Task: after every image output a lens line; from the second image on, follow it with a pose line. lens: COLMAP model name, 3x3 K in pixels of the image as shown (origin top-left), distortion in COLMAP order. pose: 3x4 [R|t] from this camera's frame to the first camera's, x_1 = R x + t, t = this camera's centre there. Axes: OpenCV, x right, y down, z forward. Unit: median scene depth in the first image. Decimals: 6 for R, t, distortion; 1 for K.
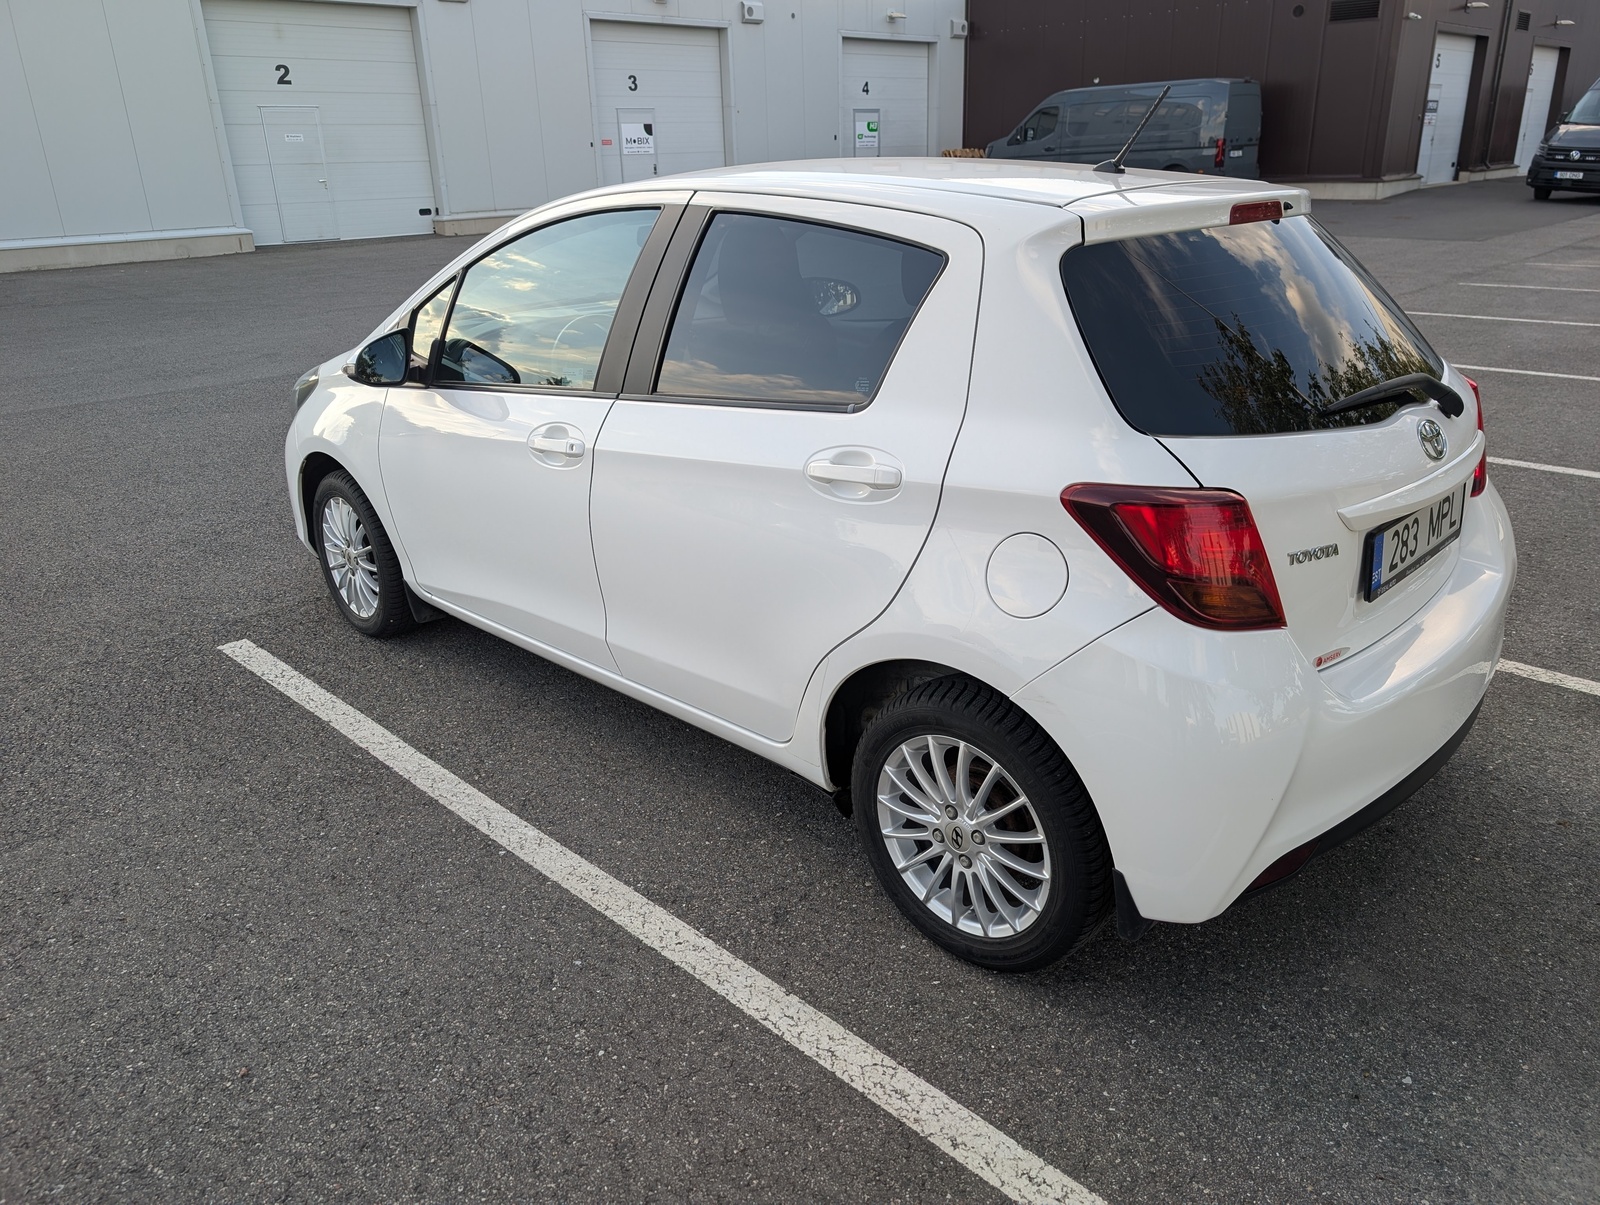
lens RADIAL K [[1139.0, 0, 800.0], [0, 1139.0, 602.5], [0, 0, 1]] dist [0.004662, -0.010455]
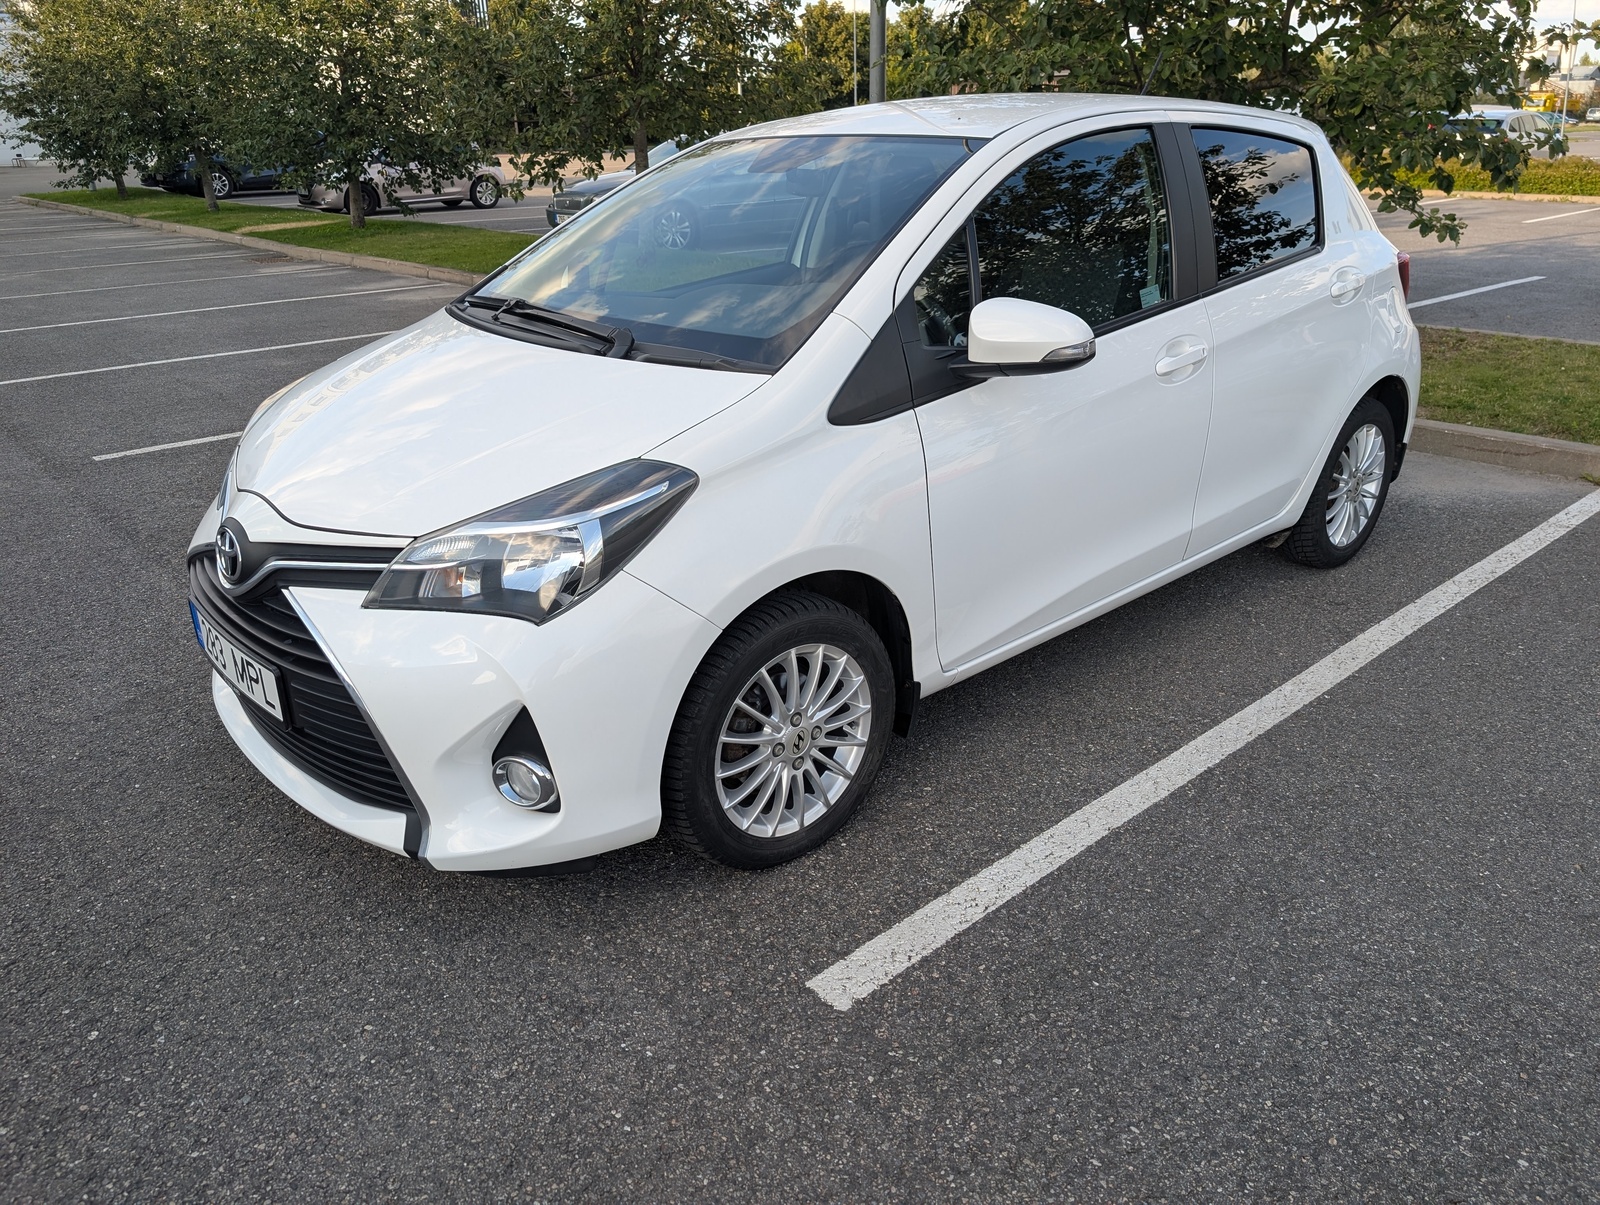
lens RADIAL K [[1175.2, 0, 800.0], [0, 1175.2, 602.5], [0, 0, 1]] dist [0.002132, 0.000581]
pose [[0.080058, -0.388000, 0.918176, -1.580672], [0.366970, 0.867910, 0.334762, -0.522954], [-0.926781, 0.310143, 0.211868, 1.432203]]
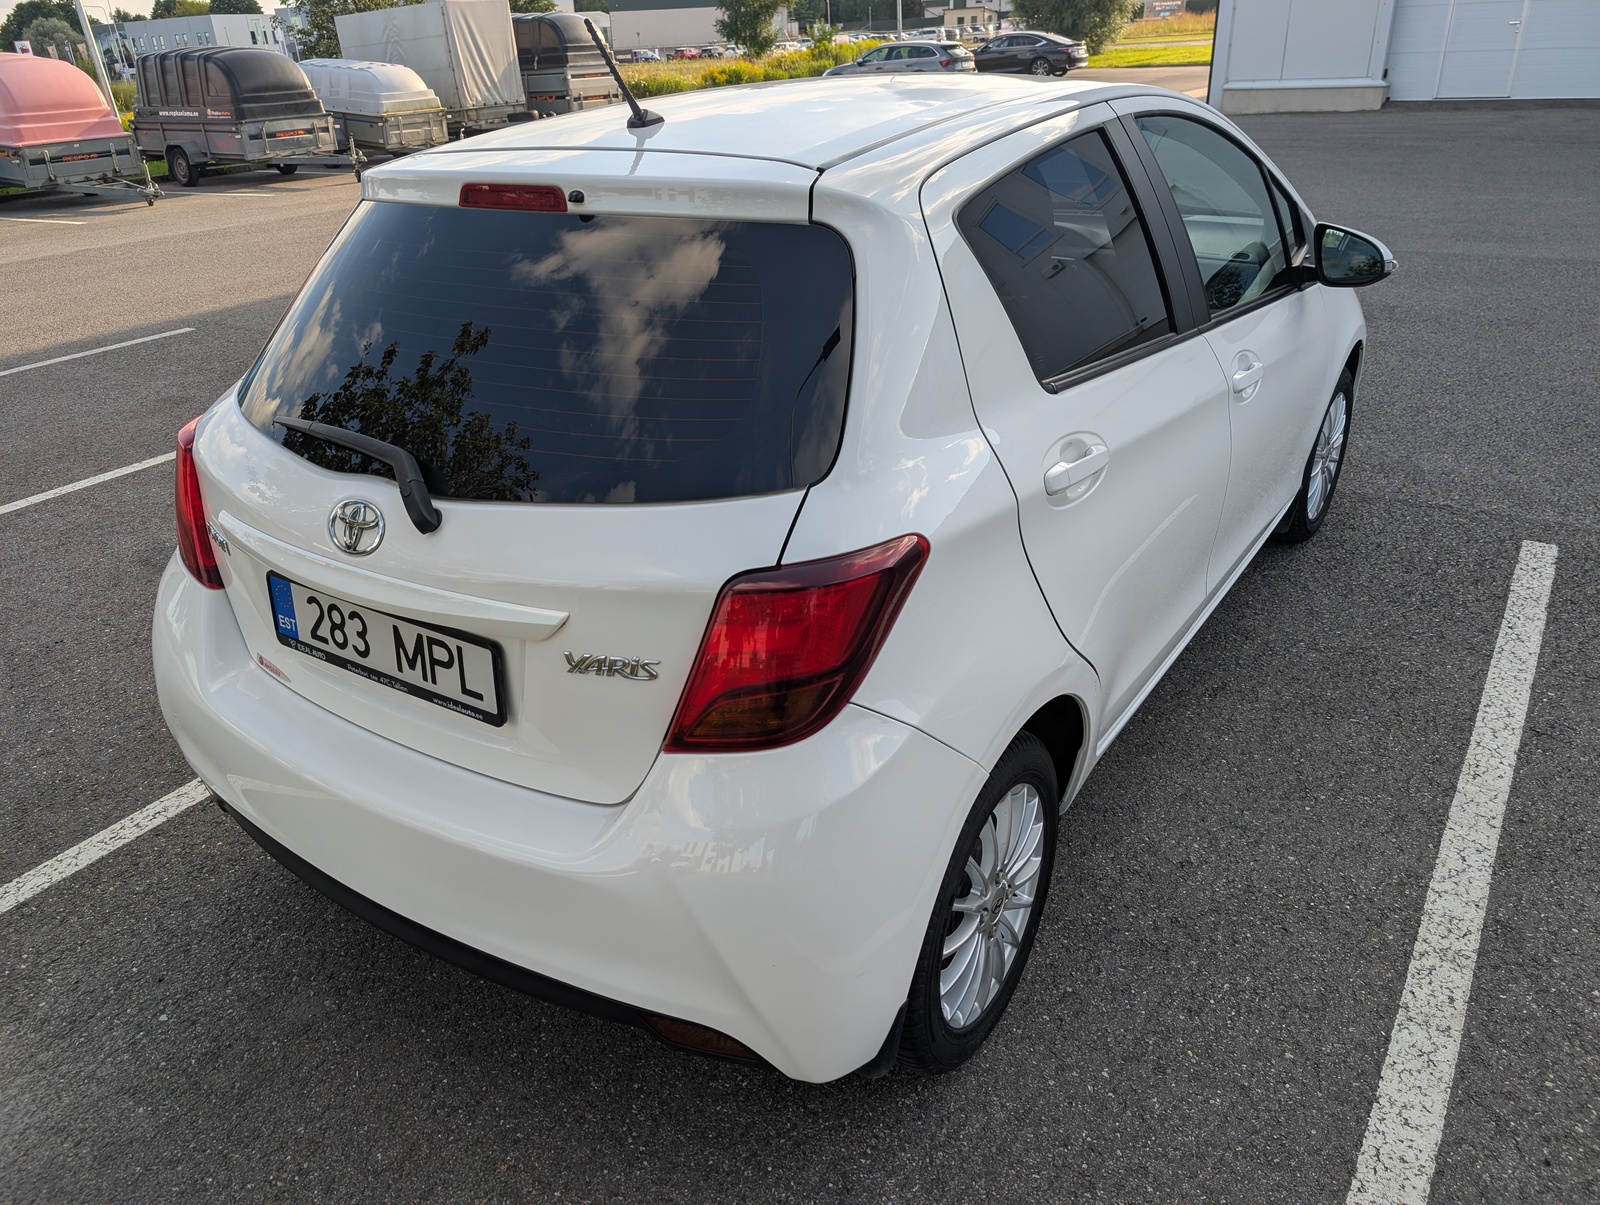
lens RADIAL K [[1175.2, 0, 800.0], [0, 1175.2, 602.5], [0, 0, 1]] dist [0.002132, 0.000581]
pose [[0.176366, 0.438069, -0.881471, 0.409744], [-0.311721, 0.874274, 0.372123, -0.149407], [0.933662, 0.209143, 0.290747, 0.326541]]
